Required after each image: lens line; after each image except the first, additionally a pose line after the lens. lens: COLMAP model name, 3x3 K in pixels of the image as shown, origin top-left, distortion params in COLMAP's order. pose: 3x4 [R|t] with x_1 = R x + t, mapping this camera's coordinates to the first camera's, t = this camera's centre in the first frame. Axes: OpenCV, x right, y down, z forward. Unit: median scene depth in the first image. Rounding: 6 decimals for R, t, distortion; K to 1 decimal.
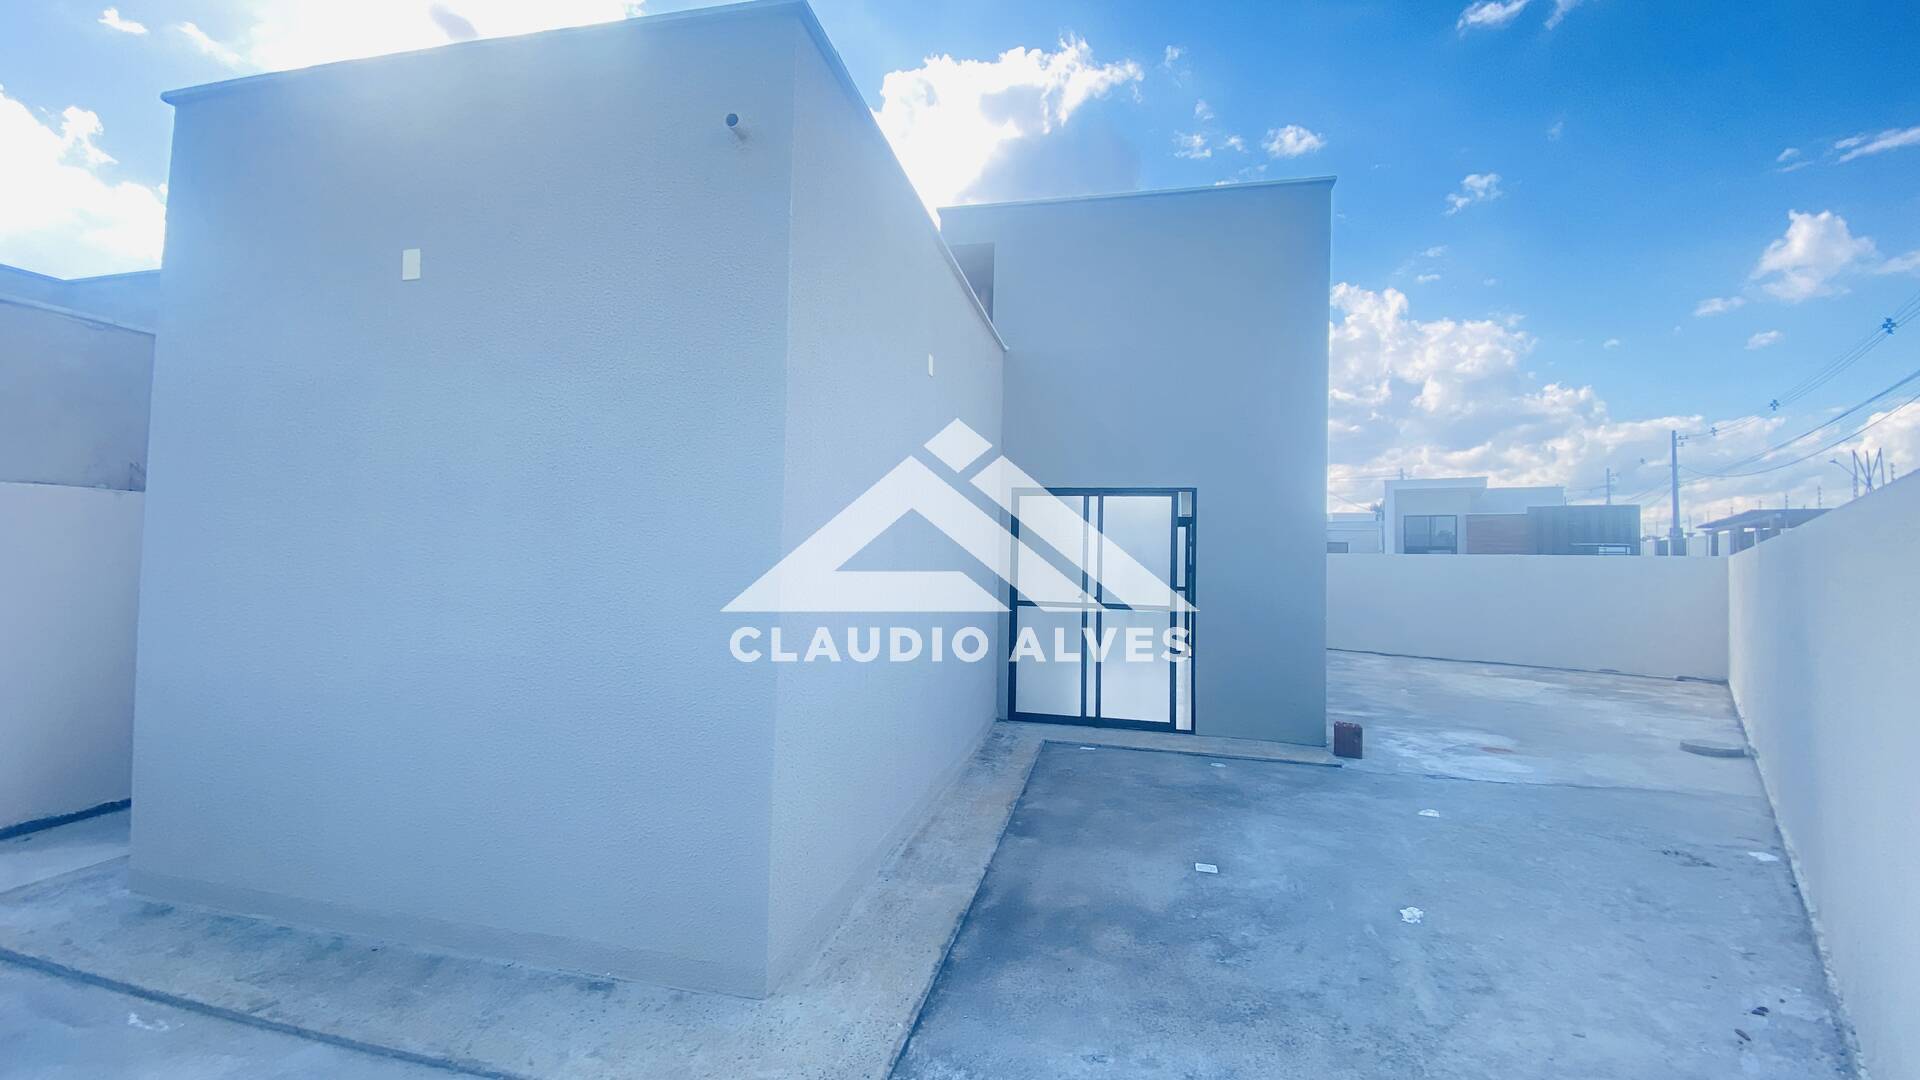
lens RADIAL K [[779.5, 0, 958.2], [0, 779.5, 531.5], [0, 0, 1]] dist [0.017819, -0.018532]
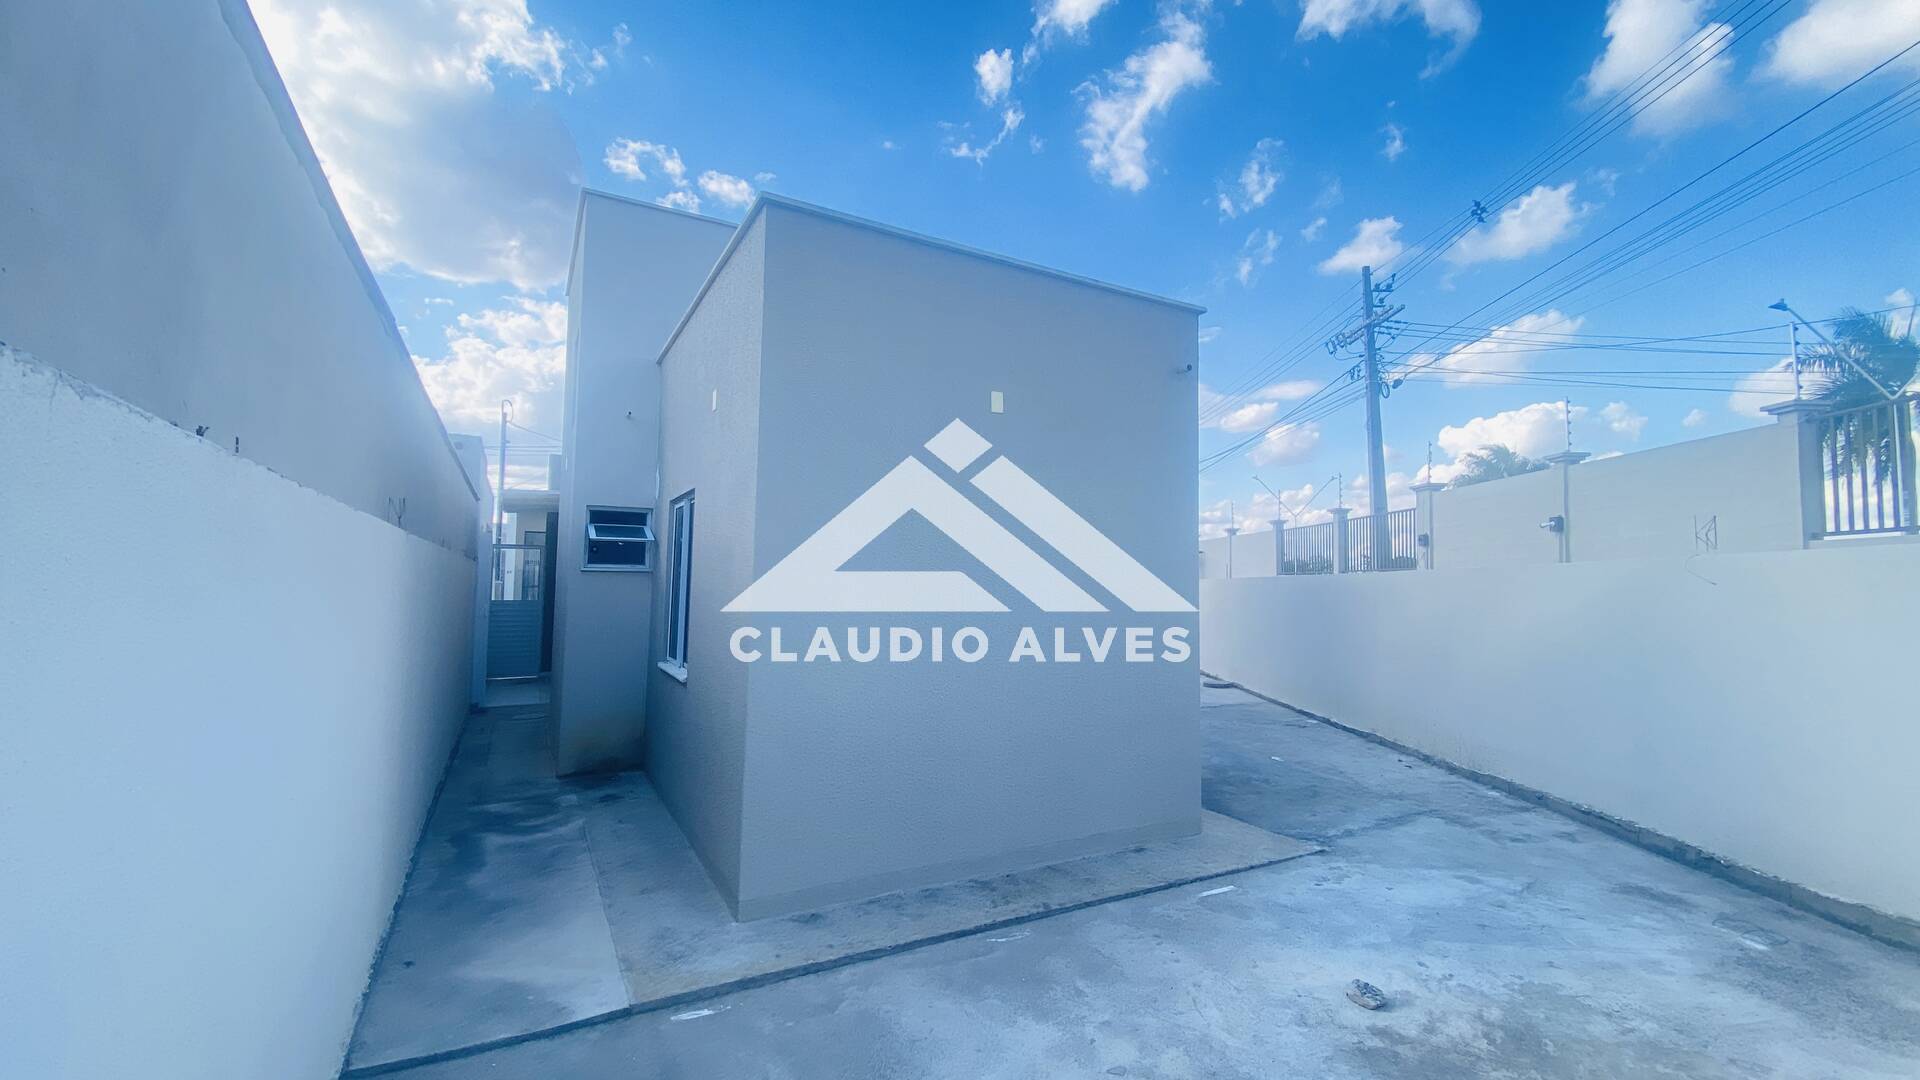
lens RADIAL K [[778.7, 0, 957.0], [0, 778.7, 532.7], [0, 0, 1]] dist [0.020736, -0.021416]
pose [[0.748283, 0.031752, 0.662620, -1.292658], [-0.016913, 0.999442, -0.028793, -0.043220], [-0.663164, 0.010339, 0.748402, -0.022460]]
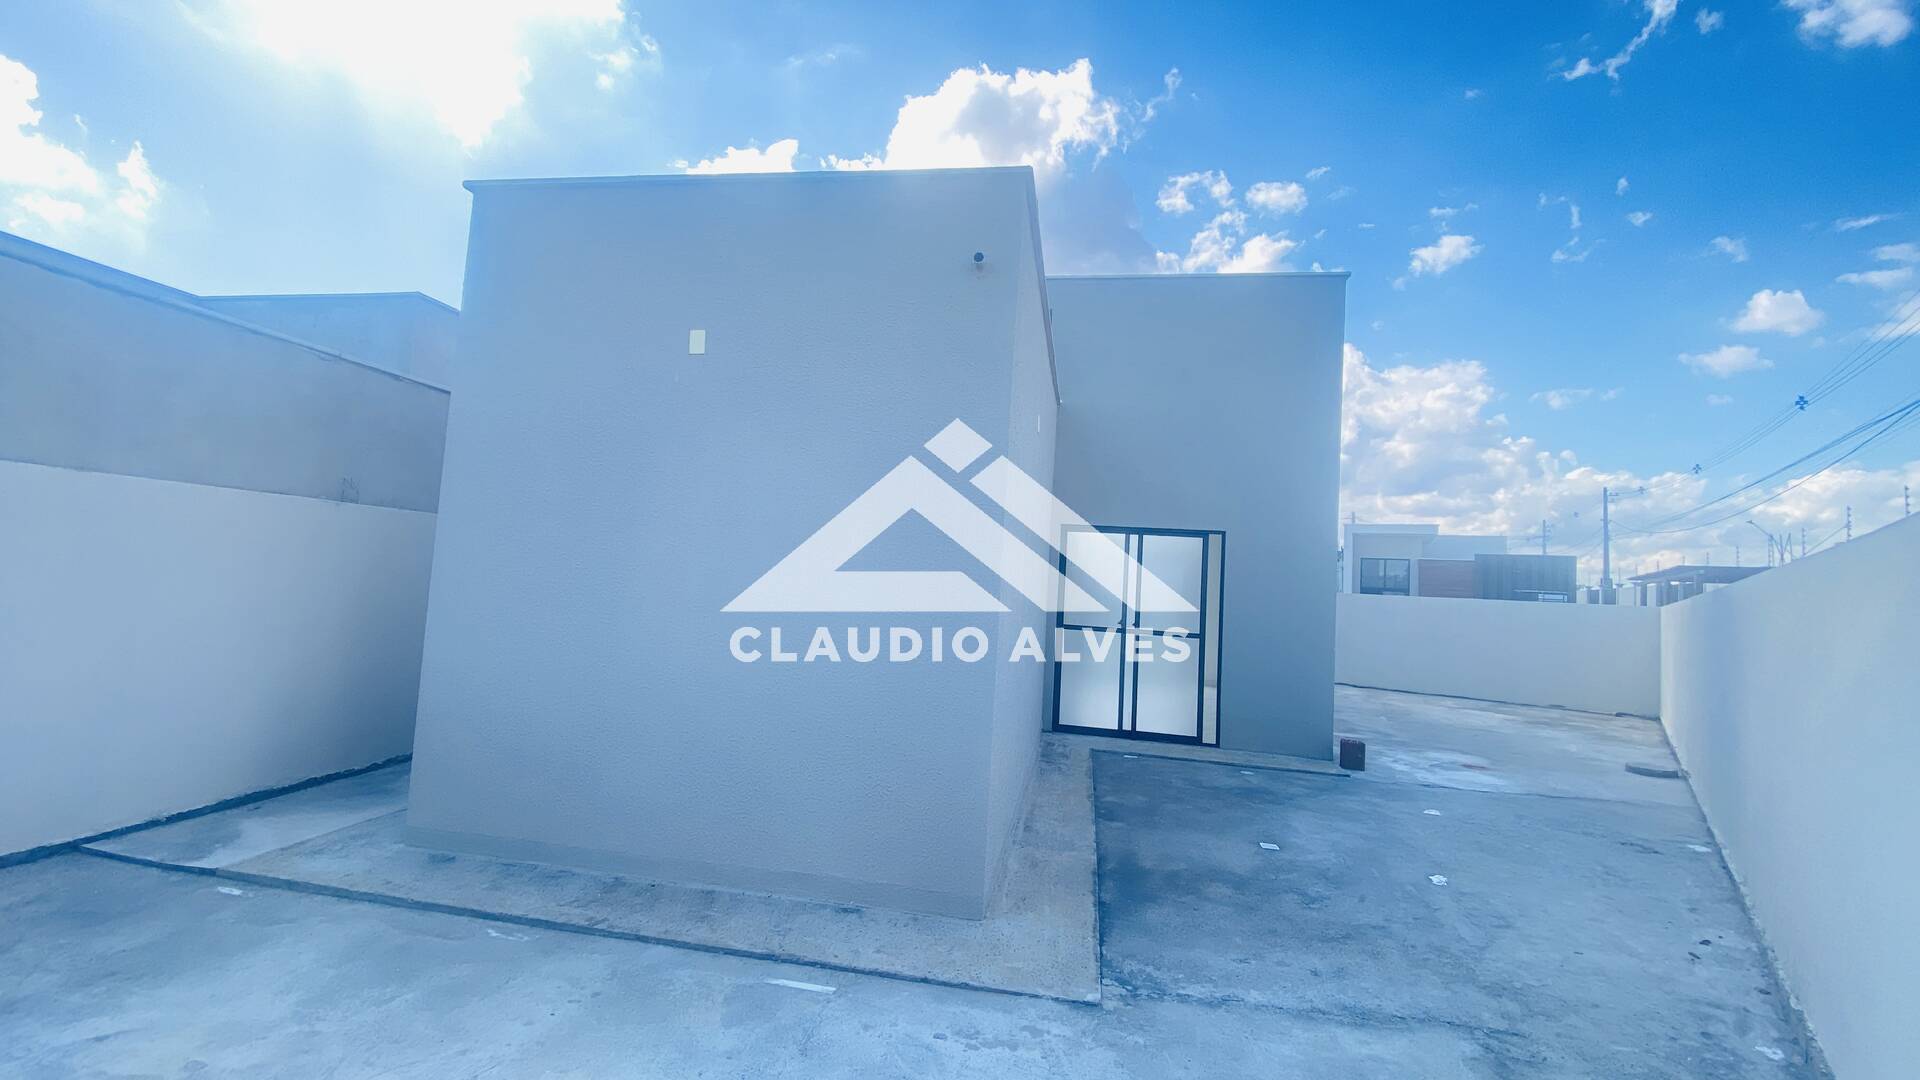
lens RADIAL K [[779.5, 0, 958.2], [0, 779.5, 531.5], [0, 0, 1]] dist [0.017819, -0.018532]
pose [[0.997833, 0.038751, 0.053181, -0.250148], [-0.037003, 0.998754, -0.033473, -0.004858], [-0.054412, 0.031432, 0.998024, -0.212517]]
